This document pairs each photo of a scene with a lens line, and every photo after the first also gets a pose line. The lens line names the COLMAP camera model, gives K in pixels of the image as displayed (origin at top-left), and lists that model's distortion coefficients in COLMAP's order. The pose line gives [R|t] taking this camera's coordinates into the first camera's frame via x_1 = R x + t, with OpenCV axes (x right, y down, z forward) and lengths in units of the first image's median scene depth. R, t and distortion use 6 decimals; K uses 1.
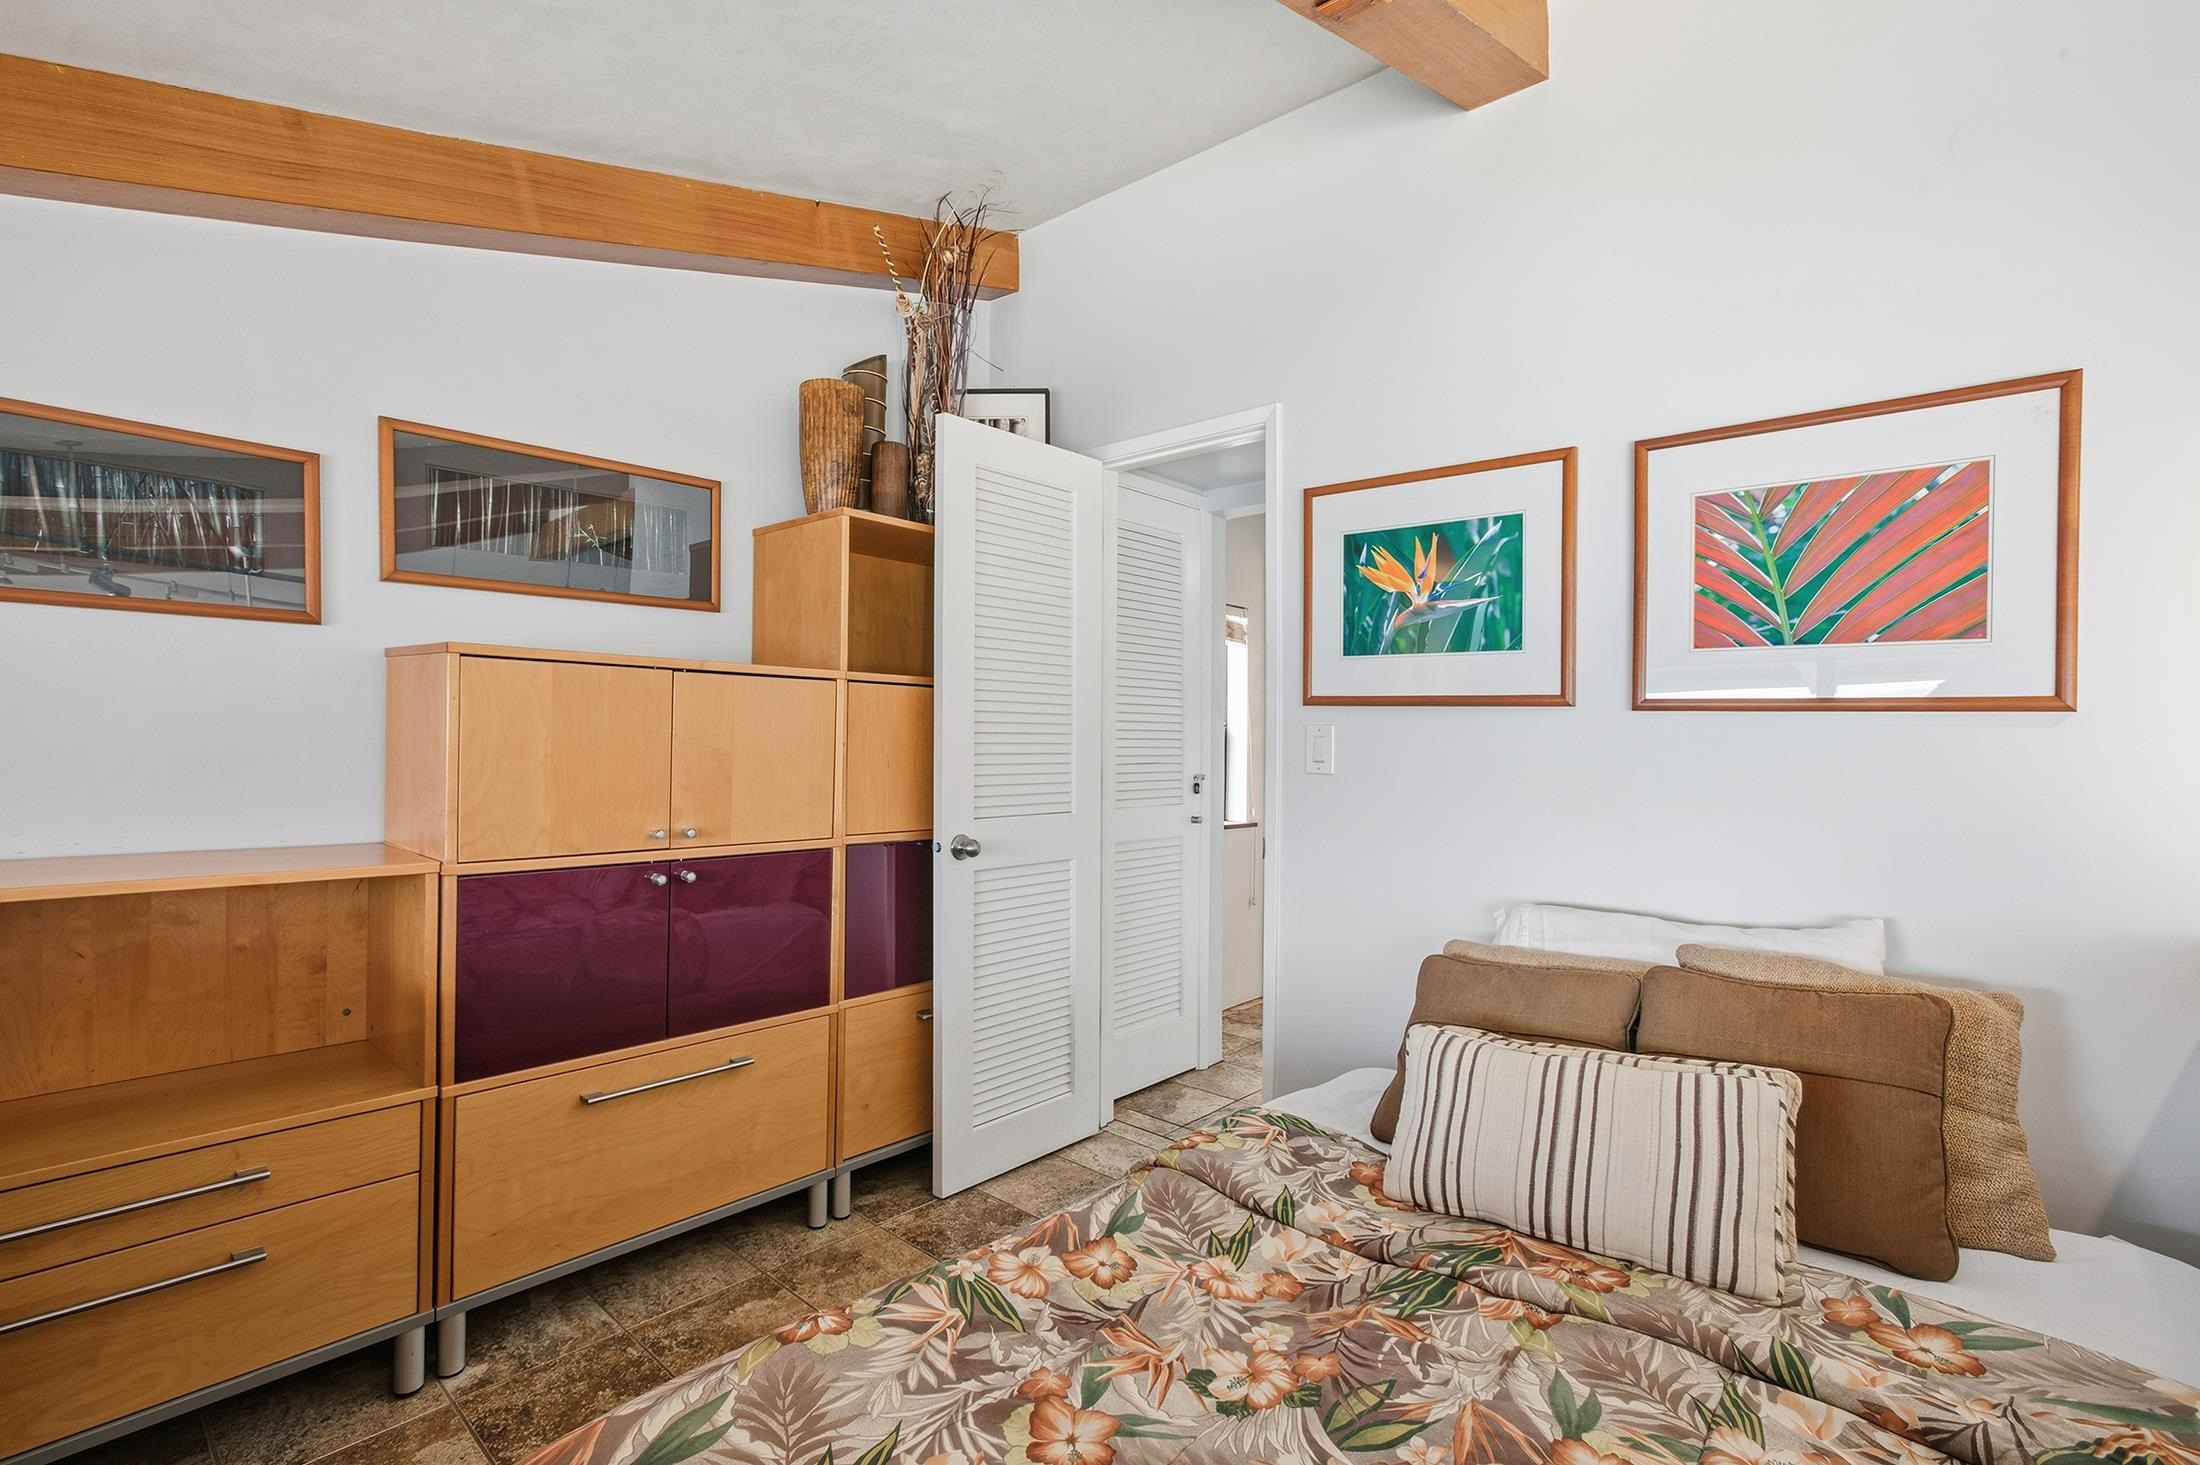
lens RADIAL K [[1010.6, 0, 1106.5], [0, 1010.6, 743.6], [0, 0, 1]] dist [0.001692, 0.001149]
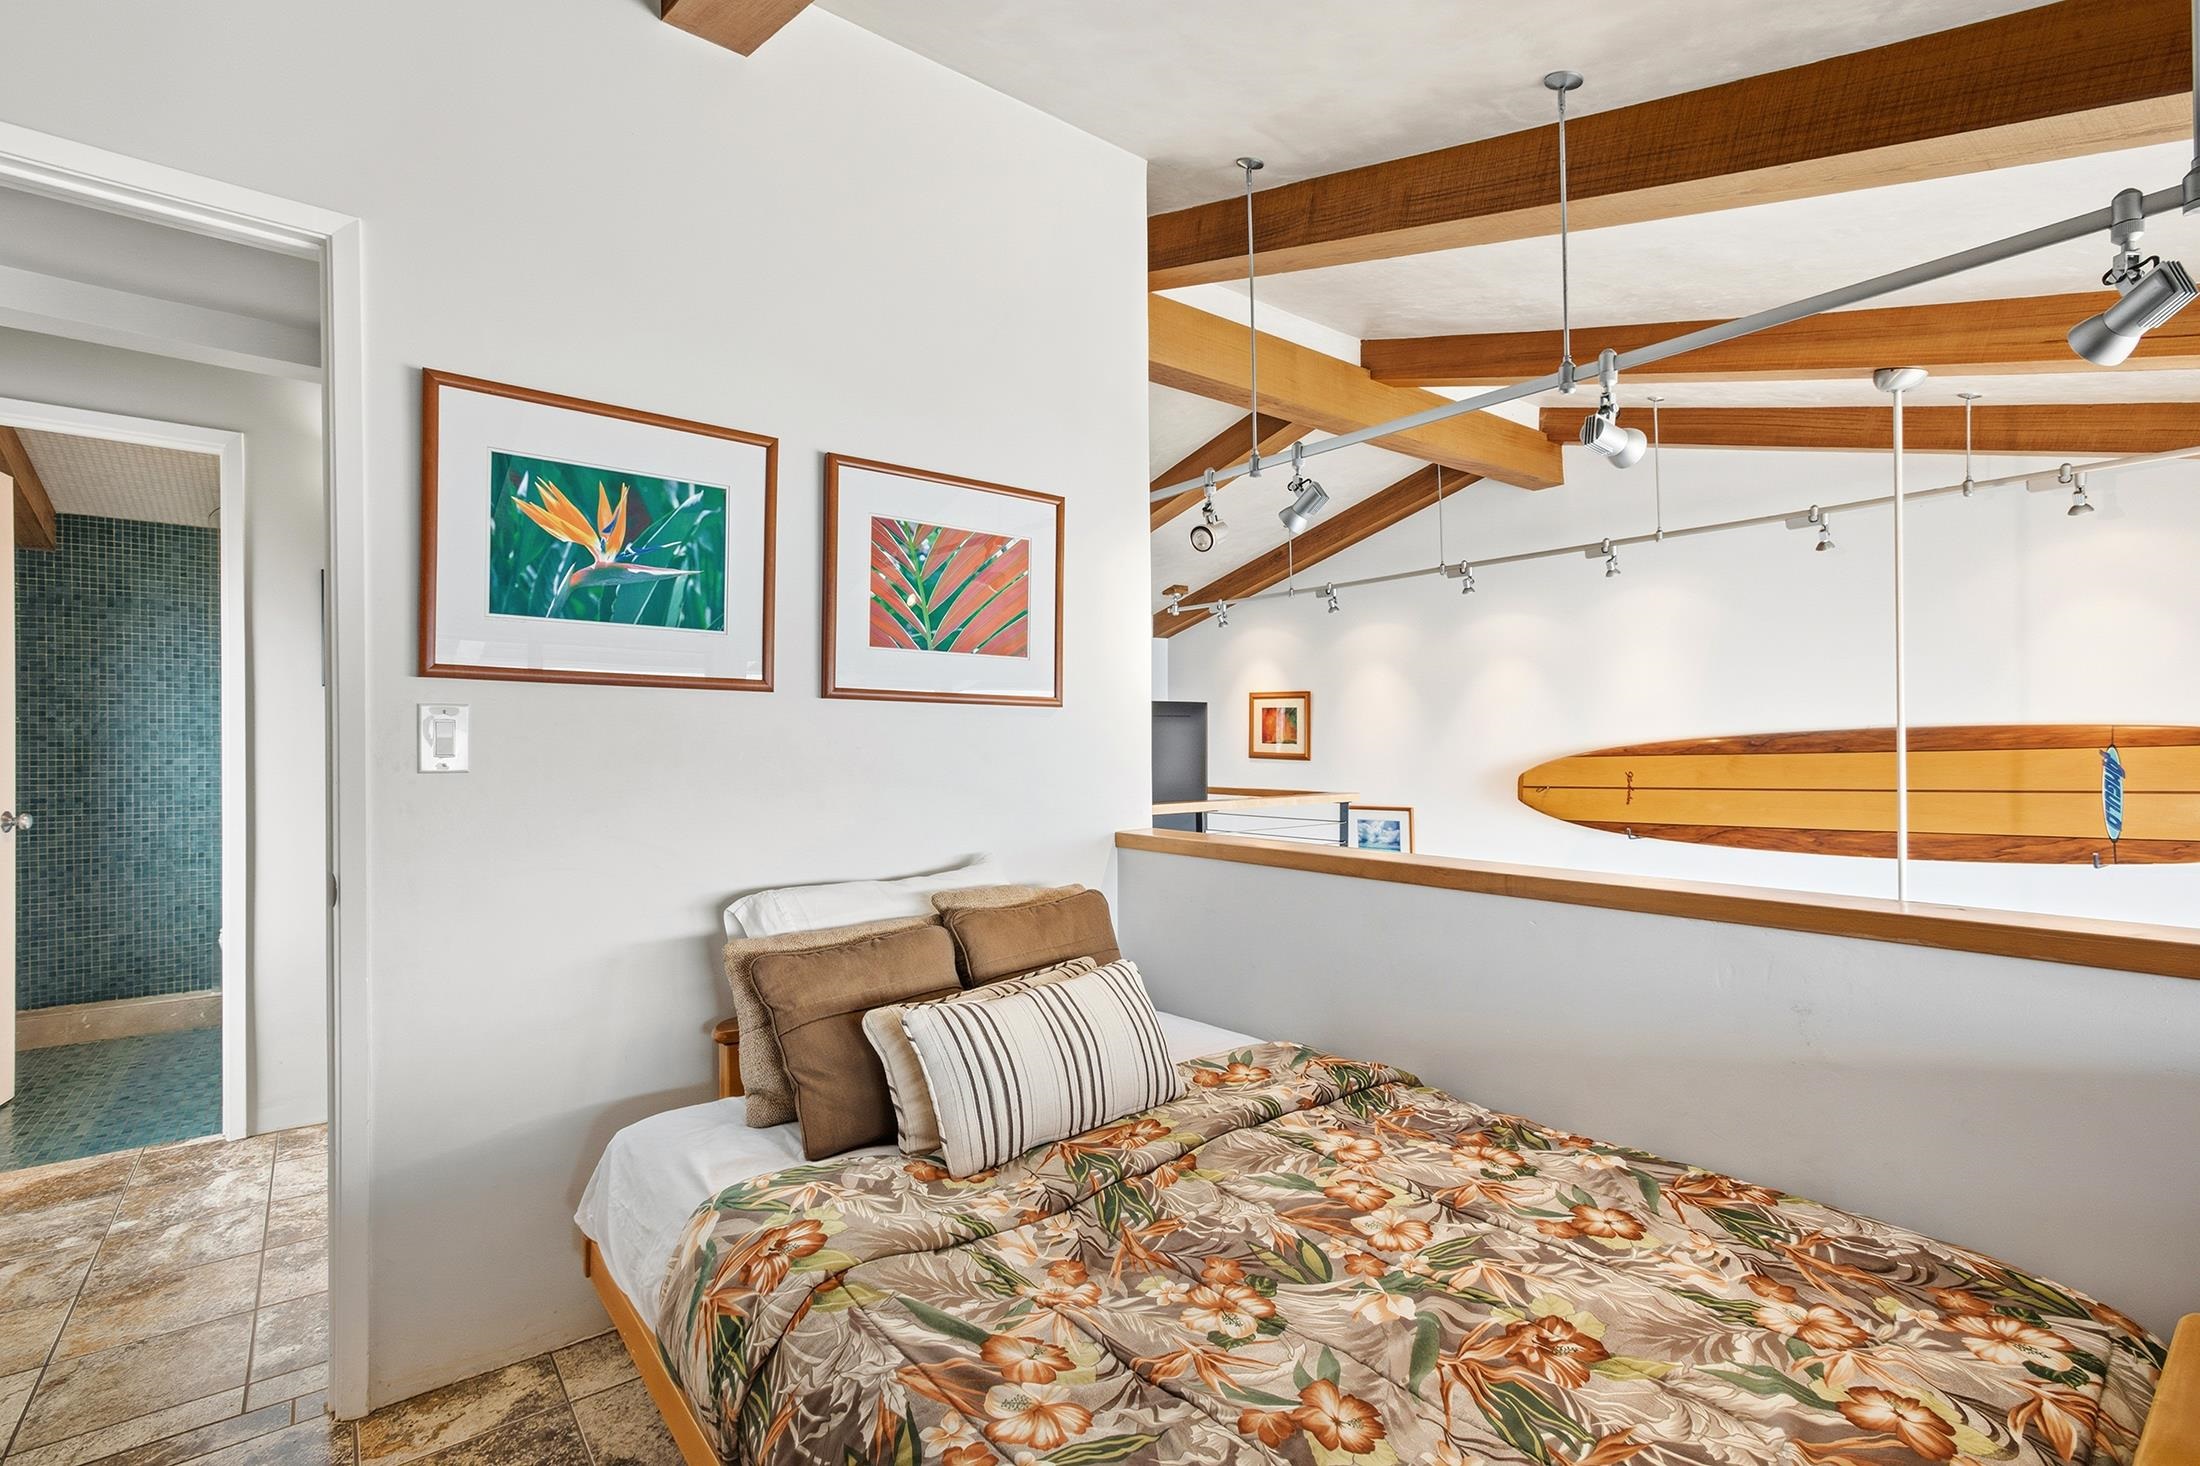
lens RADIAL K [[1010.6, 0, 1112.2], [0, 1010.6, 740.5], [0, 0, 1]] dist [0.001692, 0.001149]
pose [[0.182579, -0.009402, 0.983146, -0.499562], [0.014239, 0.999875, 0.006918, 0.010083], [-0.983088, 0.012736, 0.182690, 0.497852]]
